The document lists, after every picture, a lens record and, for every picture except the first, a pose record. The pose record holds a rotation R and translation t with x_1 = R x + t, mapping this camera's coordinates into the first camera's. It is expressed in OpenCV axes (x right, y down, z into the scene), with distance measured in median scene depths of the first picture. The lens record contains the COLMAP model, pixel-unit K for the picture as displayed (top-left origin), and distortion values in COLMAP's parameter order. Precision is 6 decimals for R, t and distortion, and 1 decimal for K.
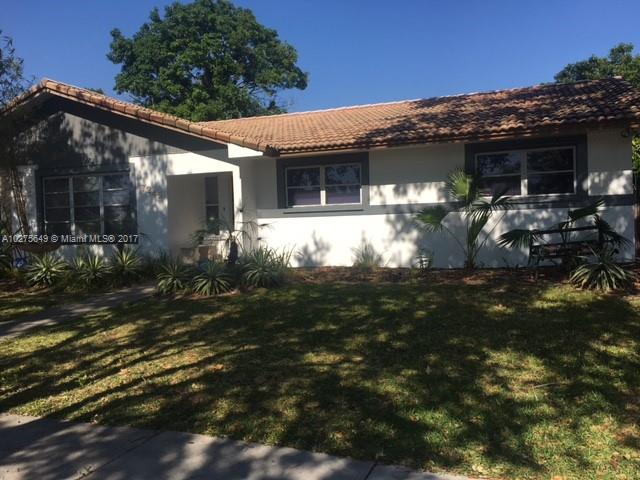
lens RADIAL K [[569.1, 0, 320.0], [0, 569.1, 240.0], [0, 0, 1]] dist [0.127045, -0.187555]
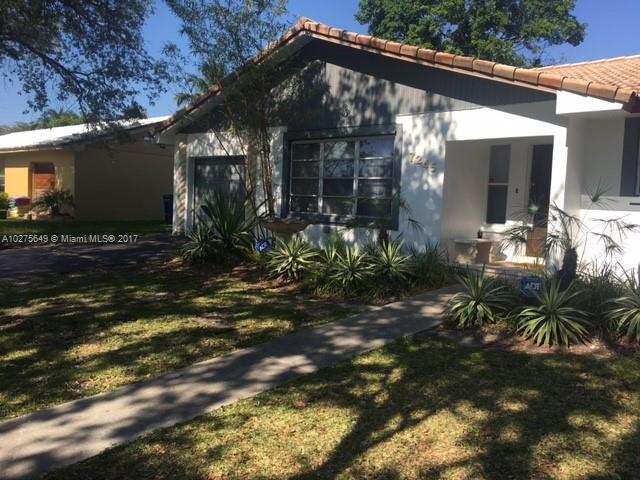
lens RADIAL K [[544.3, 0, 320.0], [0, 544.3, 240.0], [0, 0, 1]] dist [0.025588, -0.006354]
pose [[0.932914, 0.089106, -0.348901, -0.164642], [-0.070867, 0.995384, 0.064722, -0.021101], [0.353058, -0.035655, 0.934922, 0.295664]]
